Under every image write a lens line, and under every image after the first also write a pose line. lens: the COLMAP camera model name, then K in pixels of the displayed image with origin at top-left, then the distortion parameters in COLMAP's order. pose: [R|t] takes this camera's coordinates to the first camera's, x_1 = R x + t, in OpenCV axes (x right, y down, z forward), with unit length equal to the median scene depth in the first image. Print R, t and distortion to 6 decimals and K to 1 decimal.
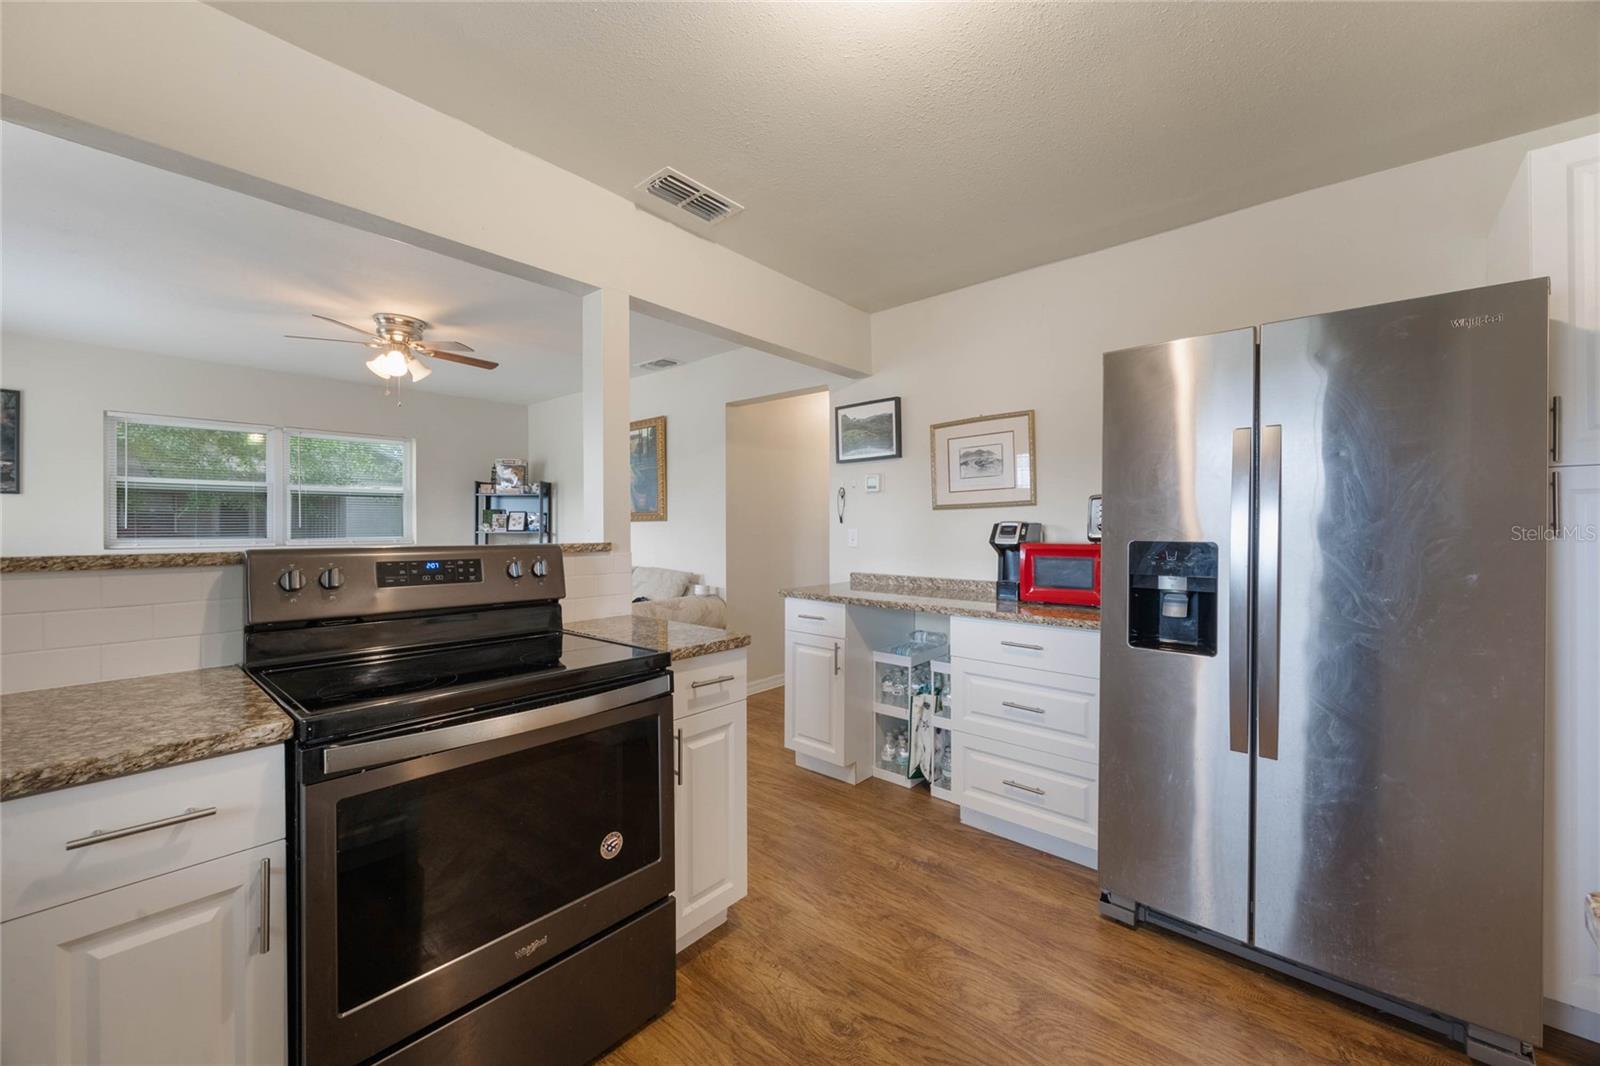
lens RADIAL K [[615.4, 0, 803.2], [0, 615.4, 529.4], [0, 0, 1]] dist [-0.003592, -0.000349]
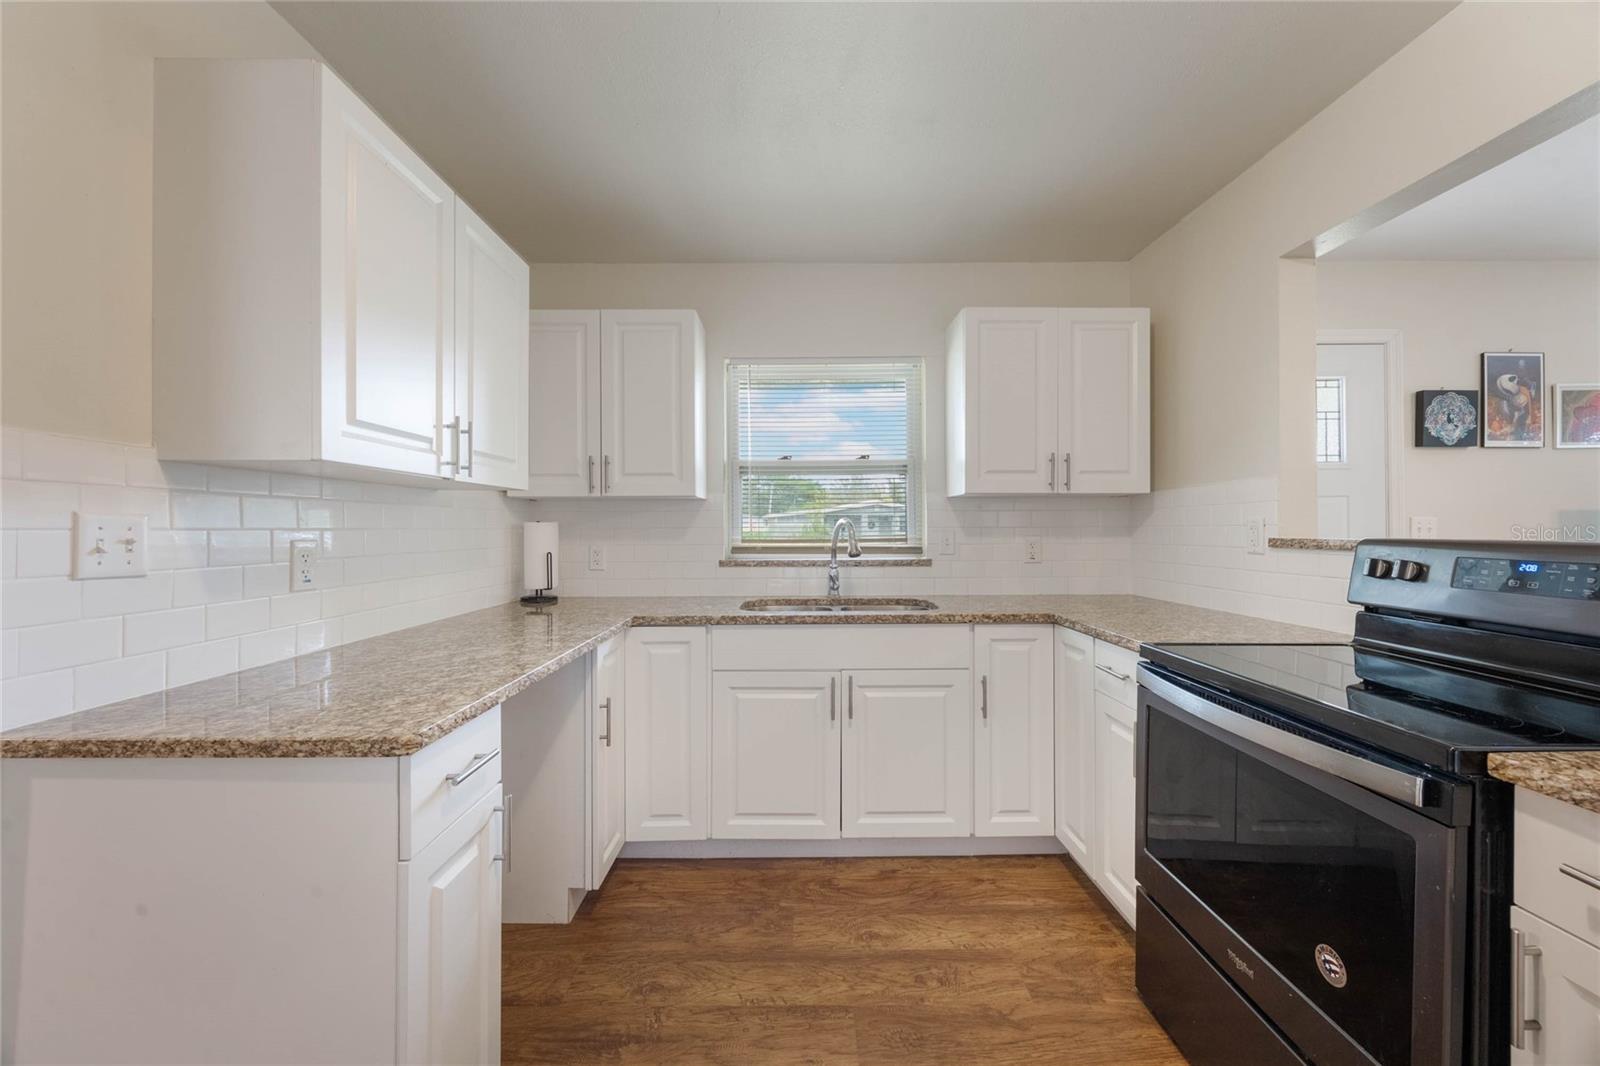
lens RADIAL K [[610.6, 0, 800.5], [0, 610.6, 530.0], [0, 0, 1]] dist [-0.002081, -0.000261]
pose [[-0.746406, 0.003512, -0.665482, 0.301142], [0.001099, 0.999991, 0.004045, 0.005891], [0.665490, 0.002288, -0.746403, 0.555774]]
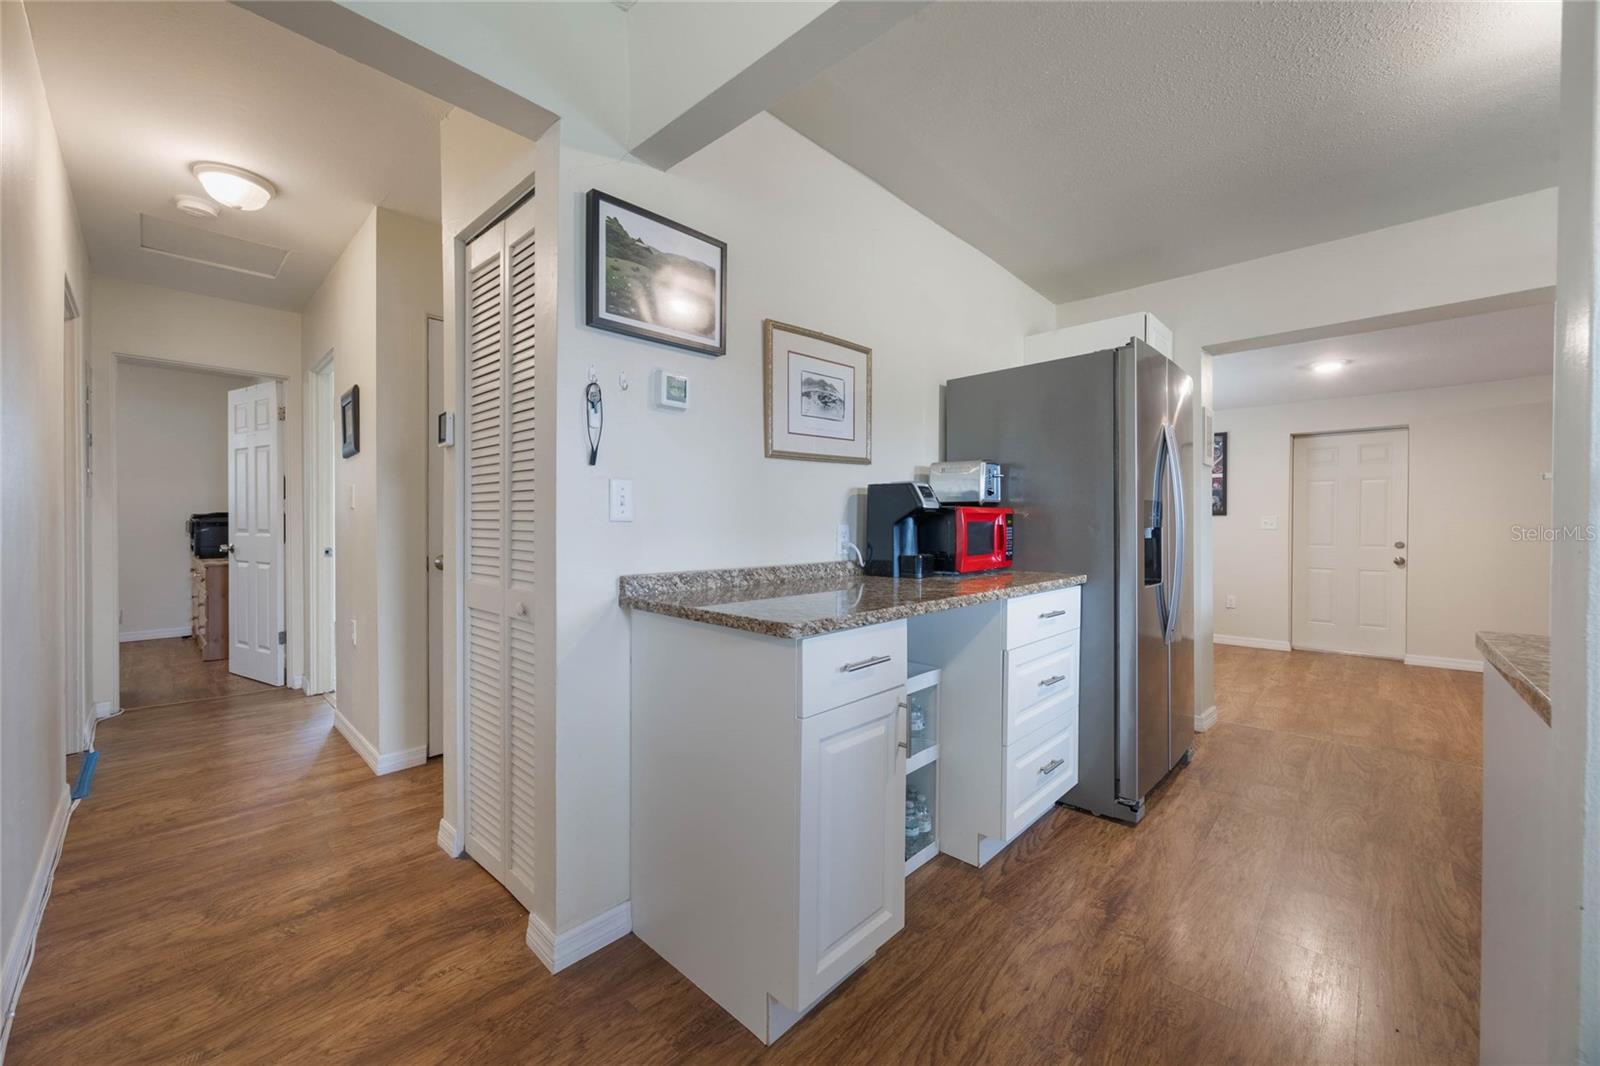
lens RADIAL K [[617.0, 0, 794.0], [0, 617.0, 529.5], [0, 0, 1]] dist [-0.003435, -0.000190]
pose [[0.039331, -0.012028, 0.999154, -0.458597], [0.004016, 0.999921, 0.011879, 0.037859], [-0.999218, 0.003546, 0.039377, 1.061972]]
